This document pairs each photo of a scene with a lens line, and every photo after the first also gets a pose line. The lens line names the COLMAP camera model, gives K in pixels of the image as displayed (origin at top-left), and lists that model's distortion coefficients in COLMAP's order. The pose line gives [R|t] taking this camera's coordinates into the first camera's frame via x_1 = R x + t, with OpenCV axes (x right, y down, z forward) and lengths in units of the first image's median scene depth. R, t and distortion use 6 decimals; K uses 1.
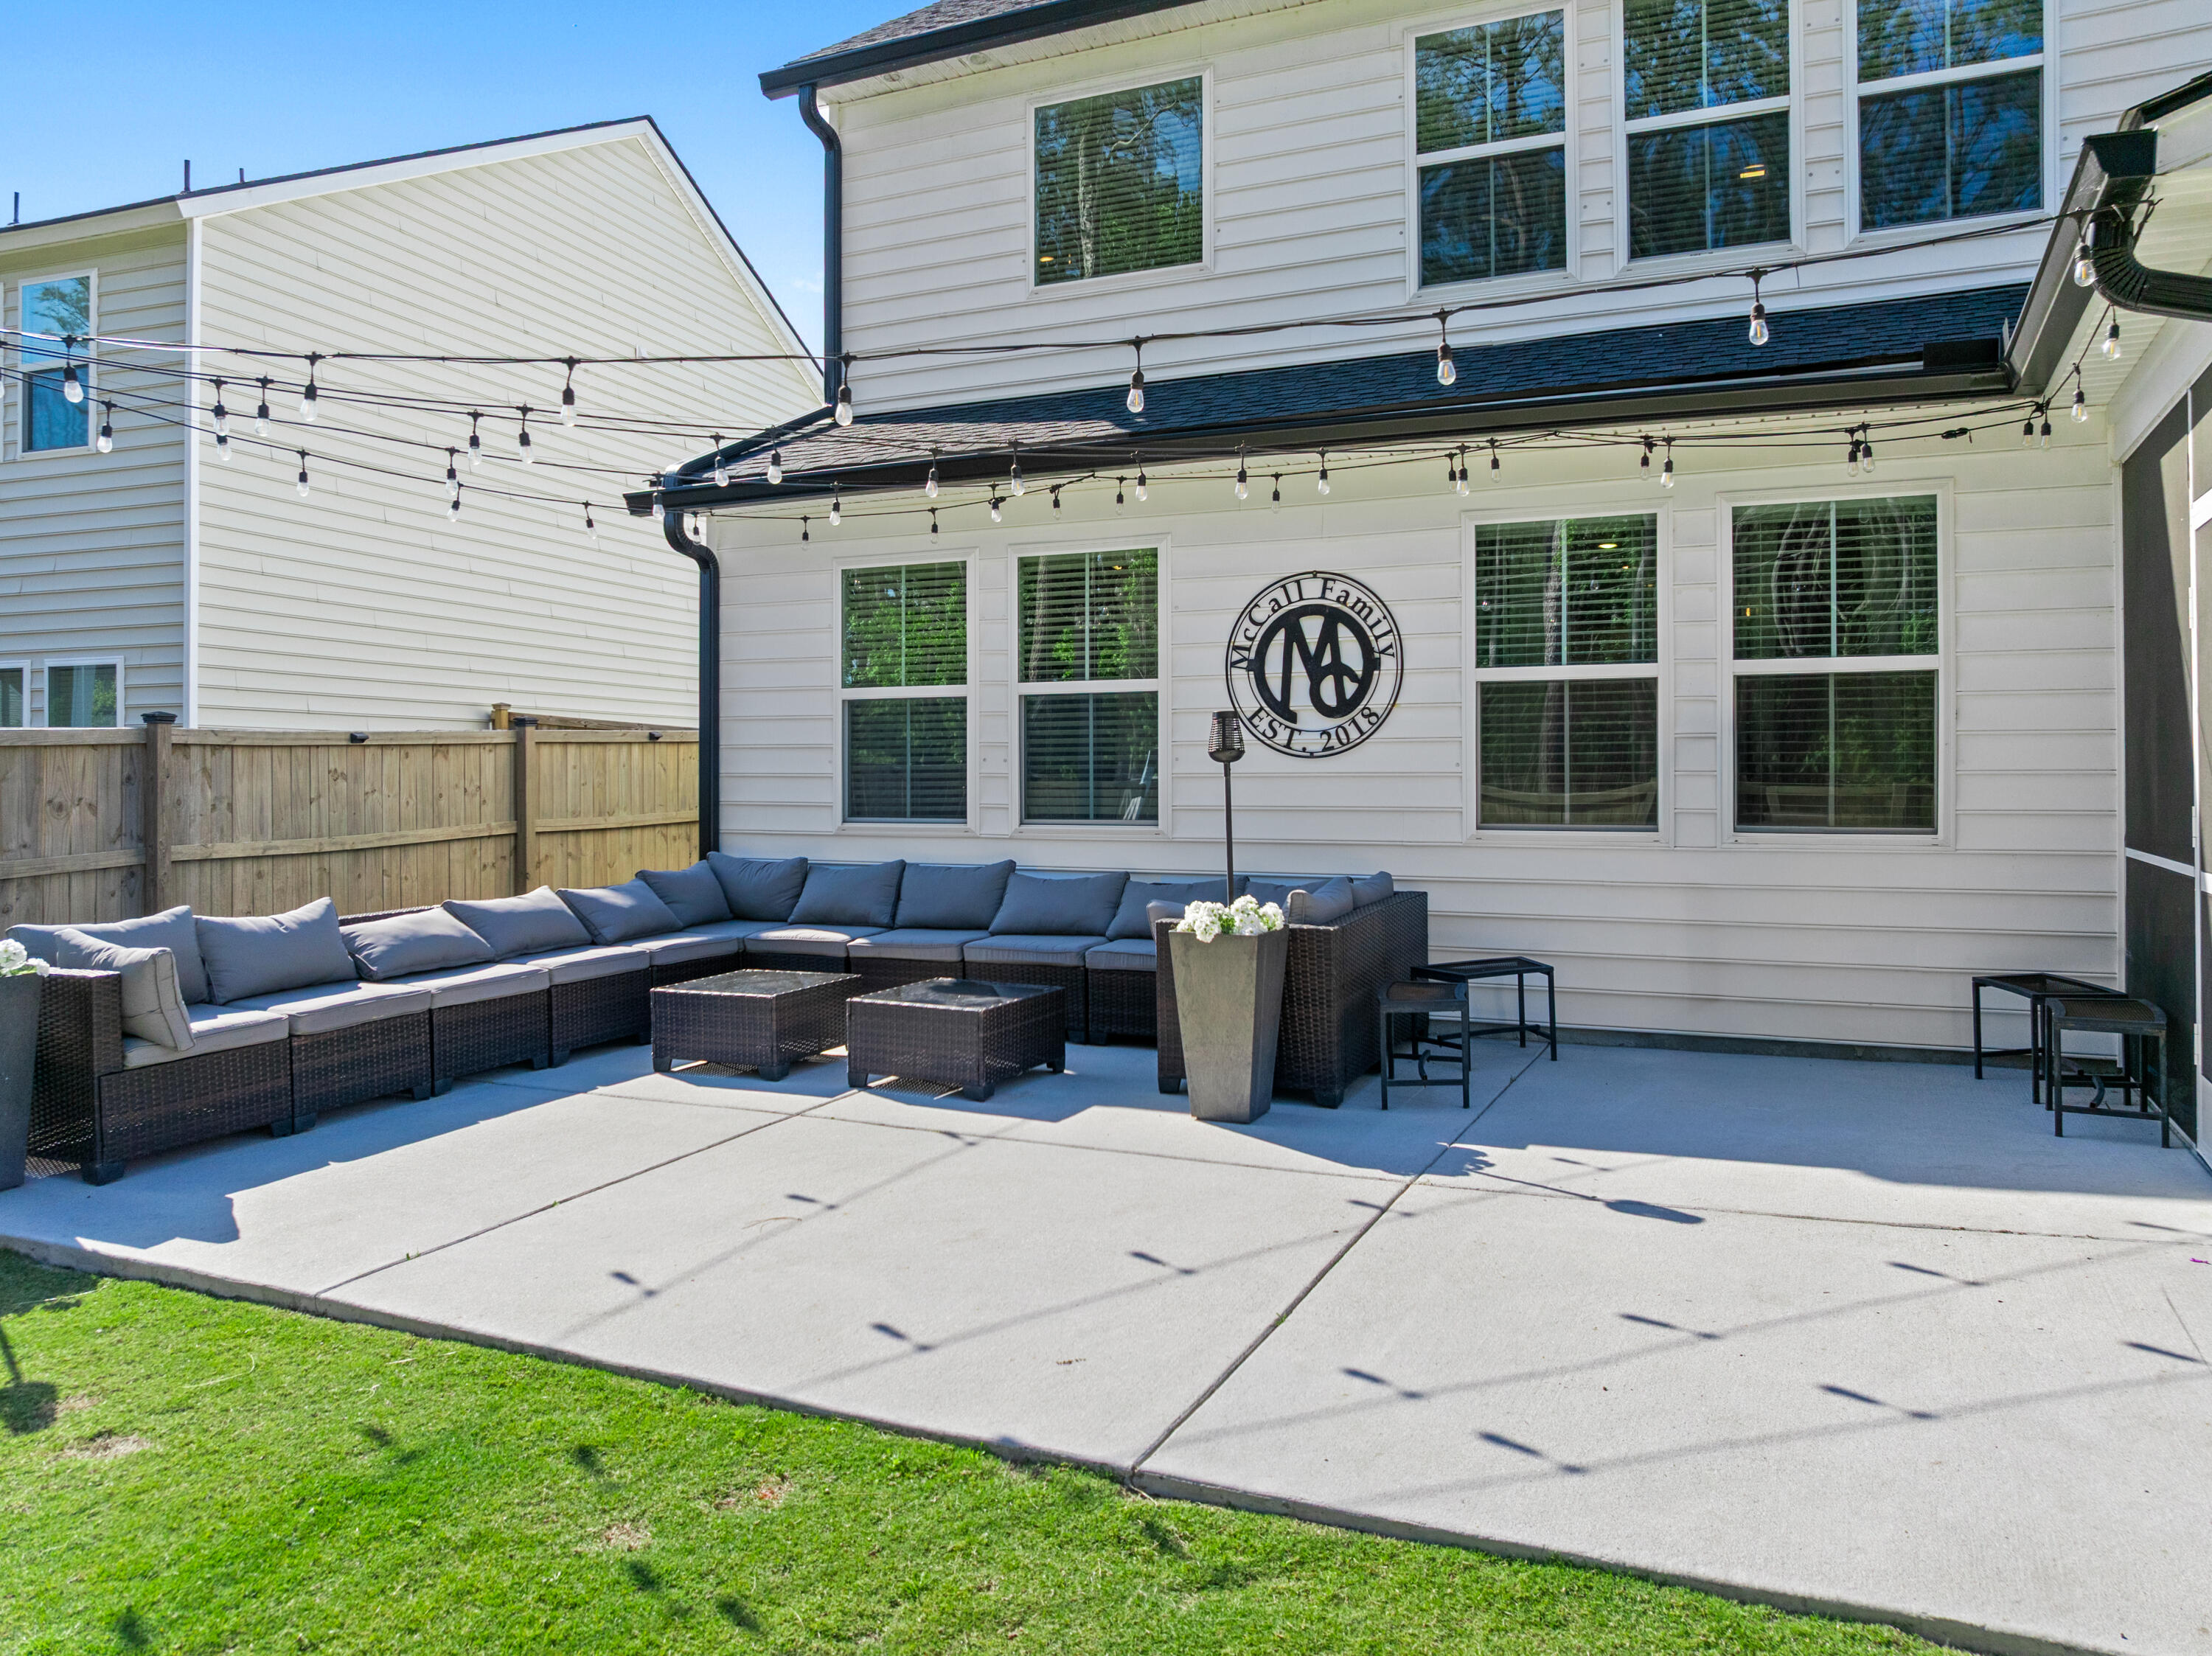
lens RADIAL K [[1487.2, 0, 1153.6], [0, 1487.2, 801.8], [0, 0, 1]] dist [-0.027589, -0.003405]
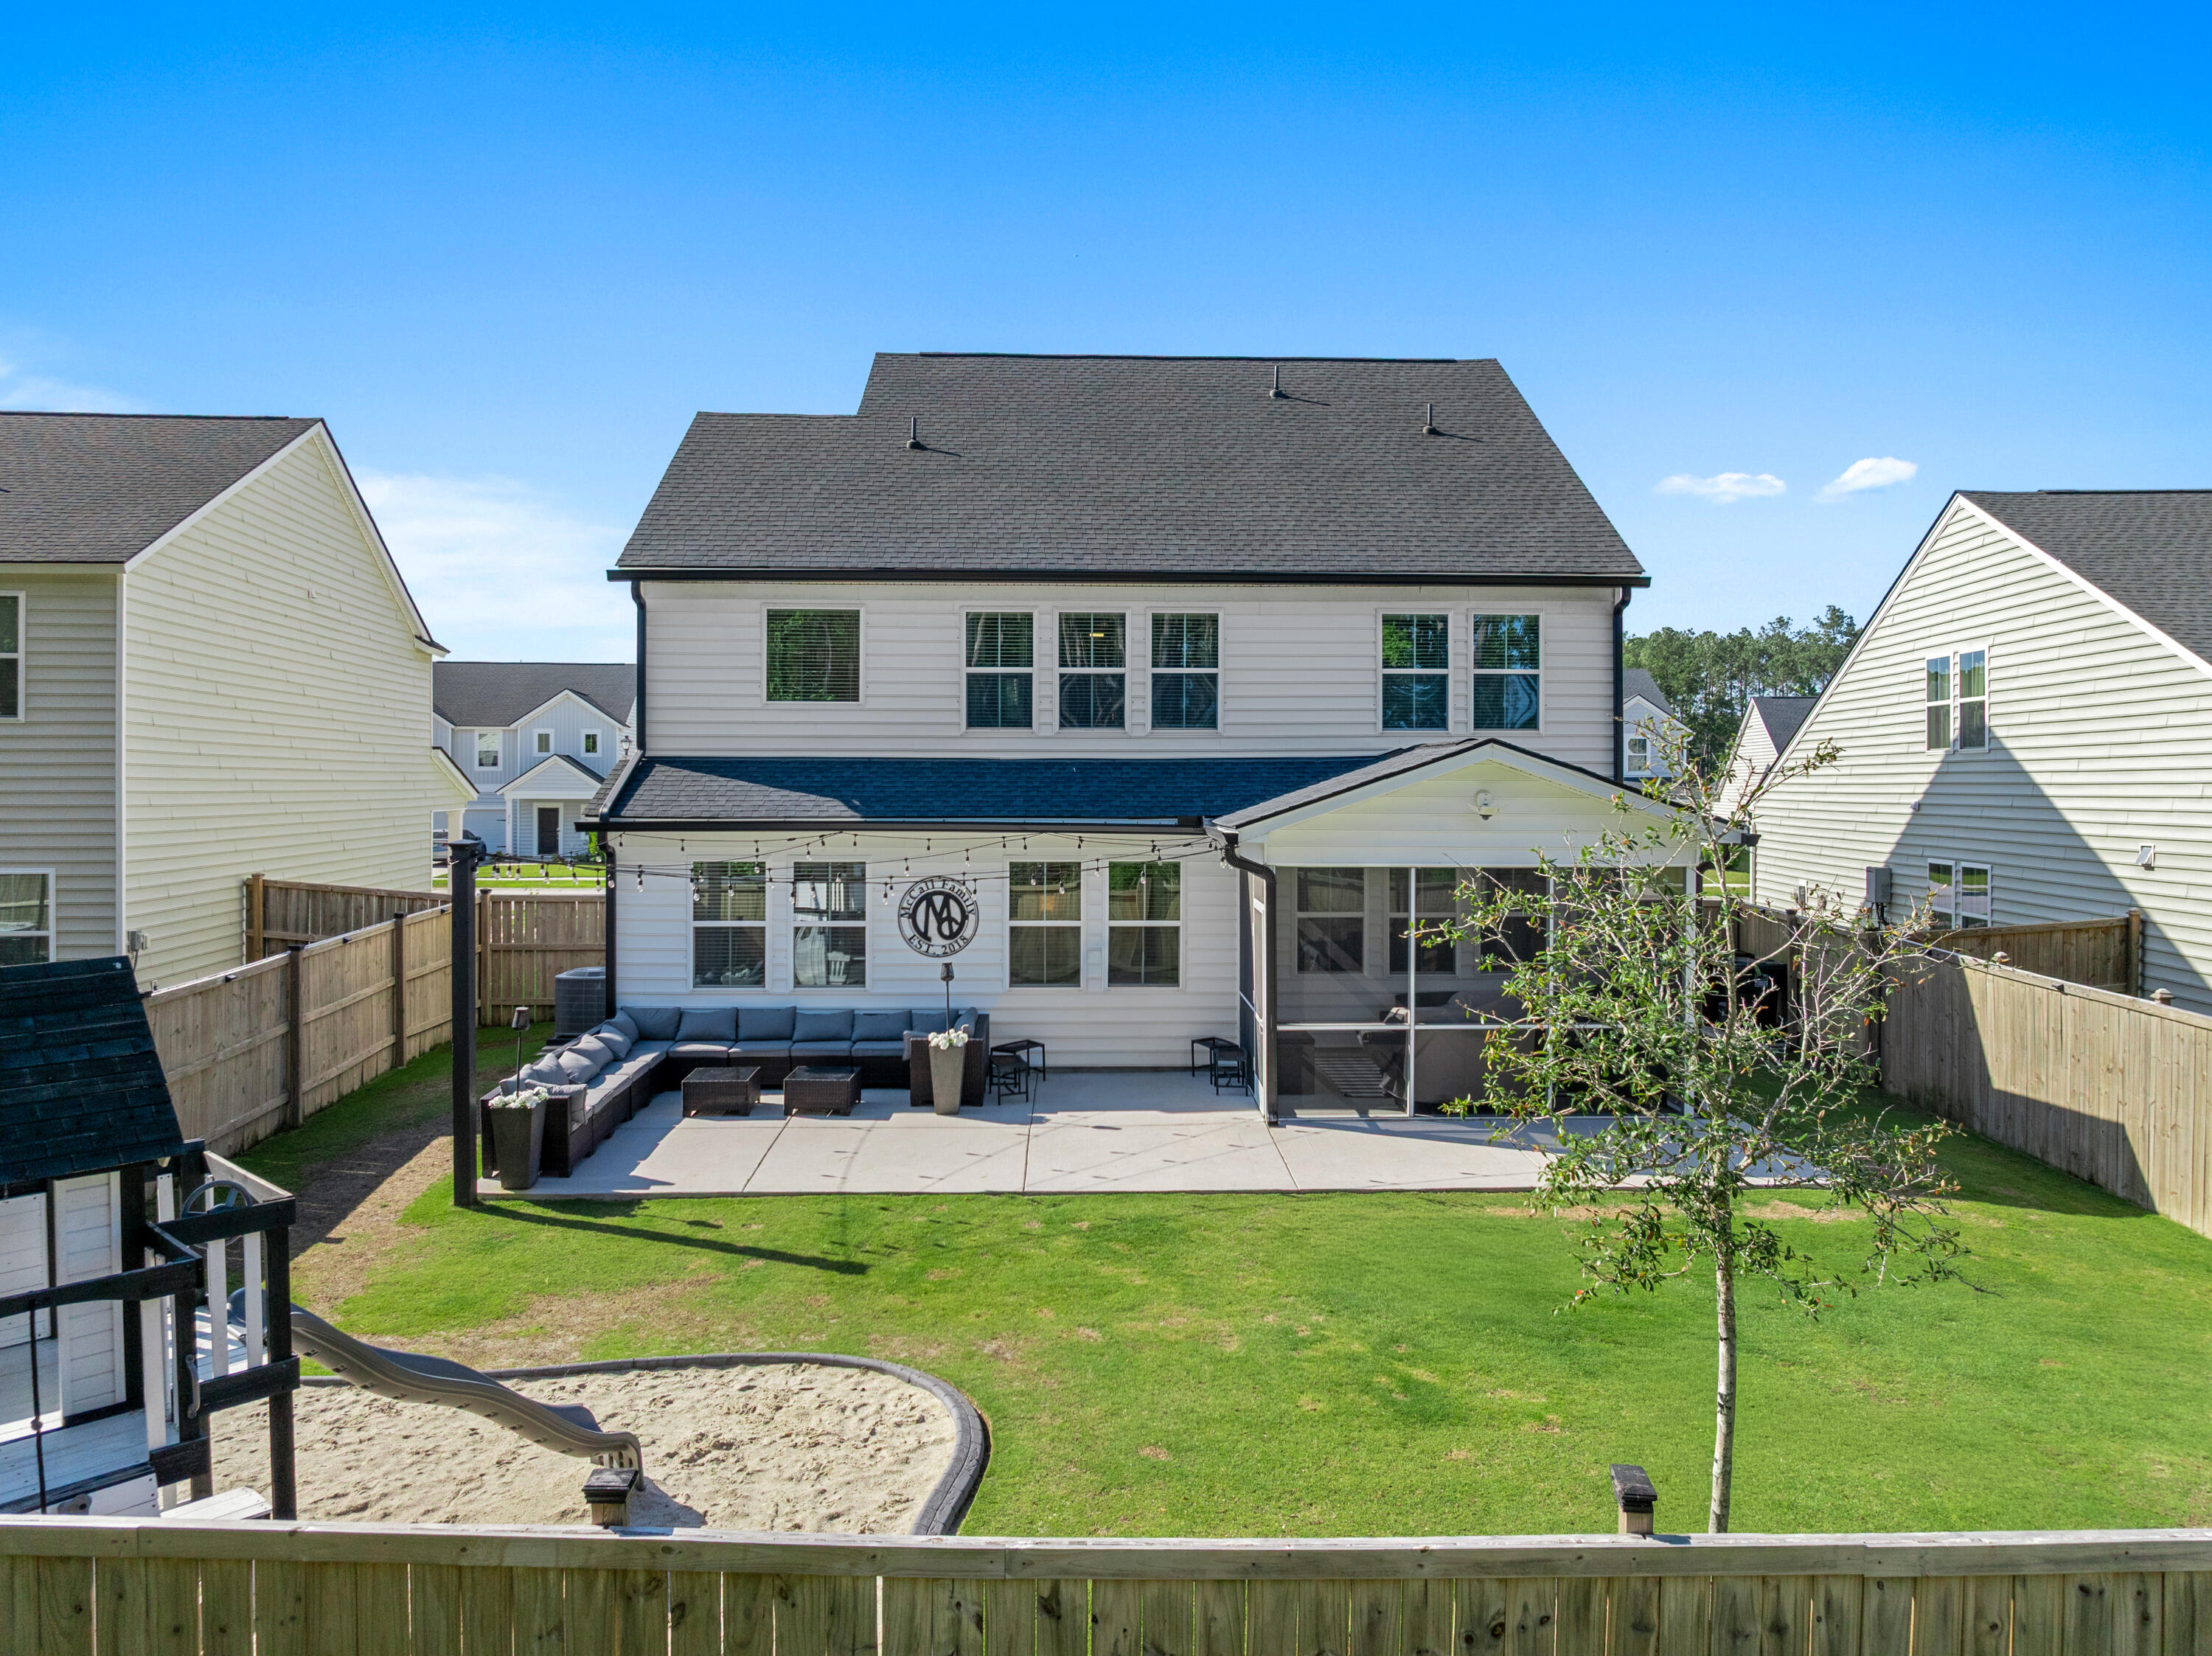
lens RADIAL K [[1504.1, 0, 1099.9], [0, 1504.1, 821.6], [0, 0, 1]] dist [-0.029057, -0.003794]
pose [[0.898047, -0.004775, 0.439874, -0.699678], [-0.001952, 0.999888, 0.014838, -0.277553], [-0.439896, -0.014184, 0.897937, -1.213445]]
